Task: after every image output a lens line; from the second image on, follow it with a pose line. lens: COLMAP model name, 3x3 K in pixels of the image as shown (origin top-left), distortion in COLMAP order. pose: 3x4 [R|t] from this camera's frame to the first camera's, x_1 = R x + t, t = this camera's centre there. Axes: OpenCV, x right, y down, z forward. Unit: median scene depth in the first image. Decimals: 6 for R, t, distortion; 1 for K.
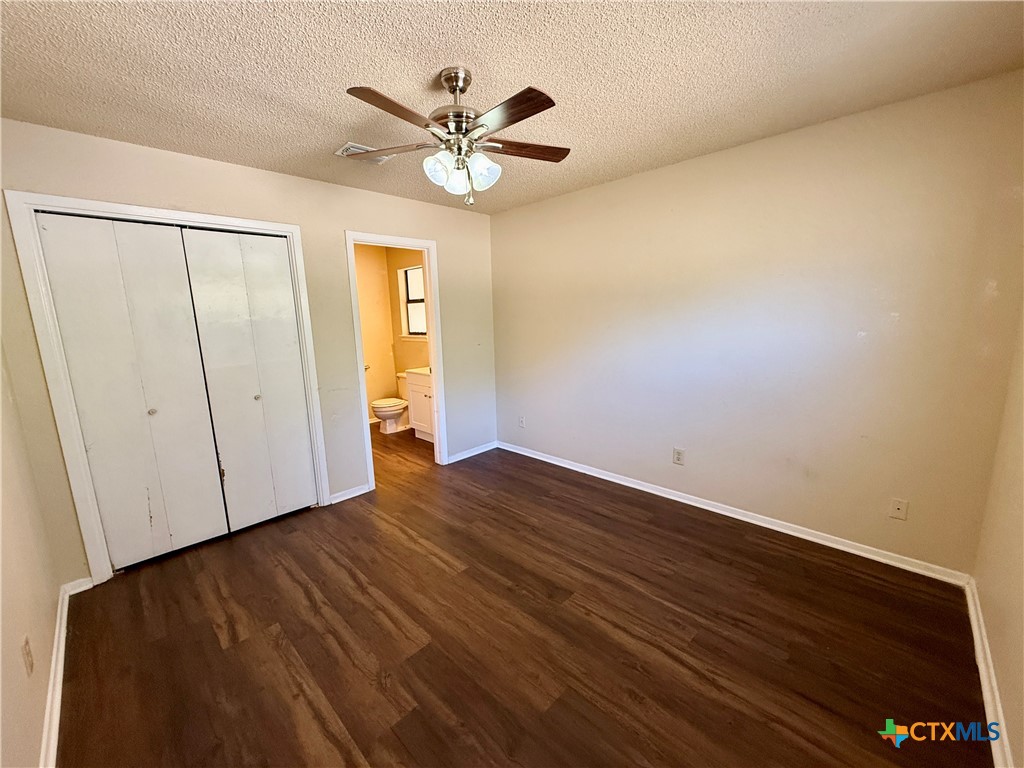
lens RADIAL K [[407.8, 0, 511.7], [0, 407.8, 386.1], [0, 0, 1]] dist [0.016742, -0.000074]
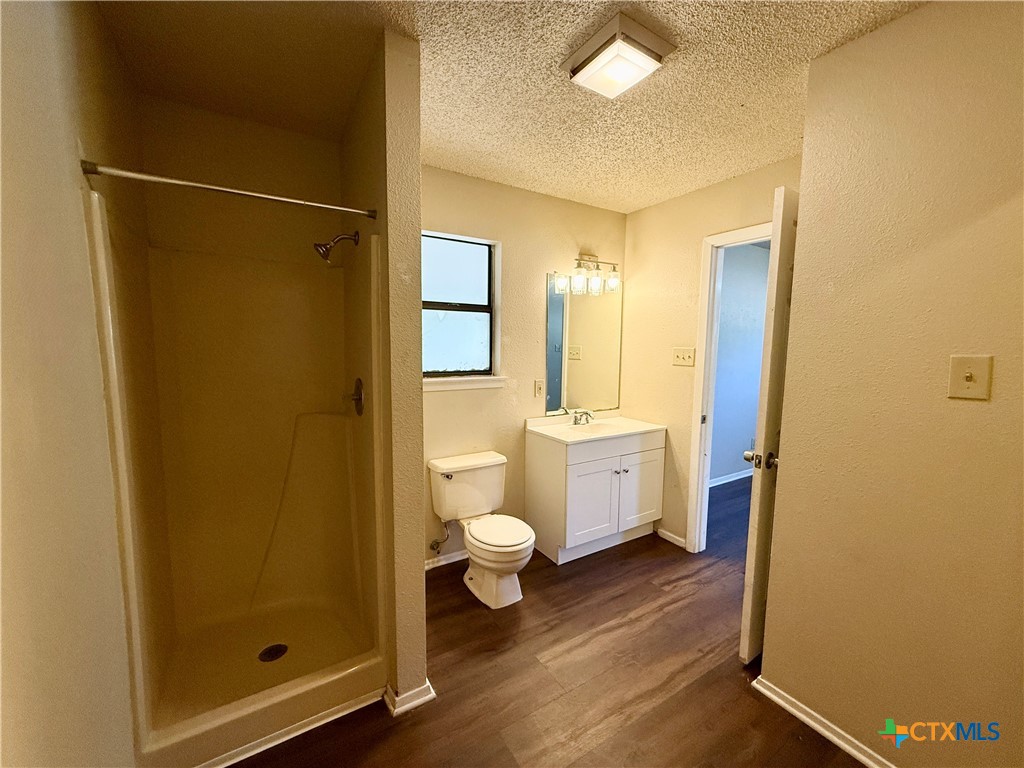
lens RADIAL K [[407.8, 0, 511.7], [0, 407.8, 386.1], [0, 0, 1]] dist [0.016742, -0.000074]
pose [[0.233263, -0.073997, 0.969594, -0.659770], [0.147864, 0.988205, 0.039845, -0.119481], [-0.961106, 0.134074, 0.241453, 0.794471]]
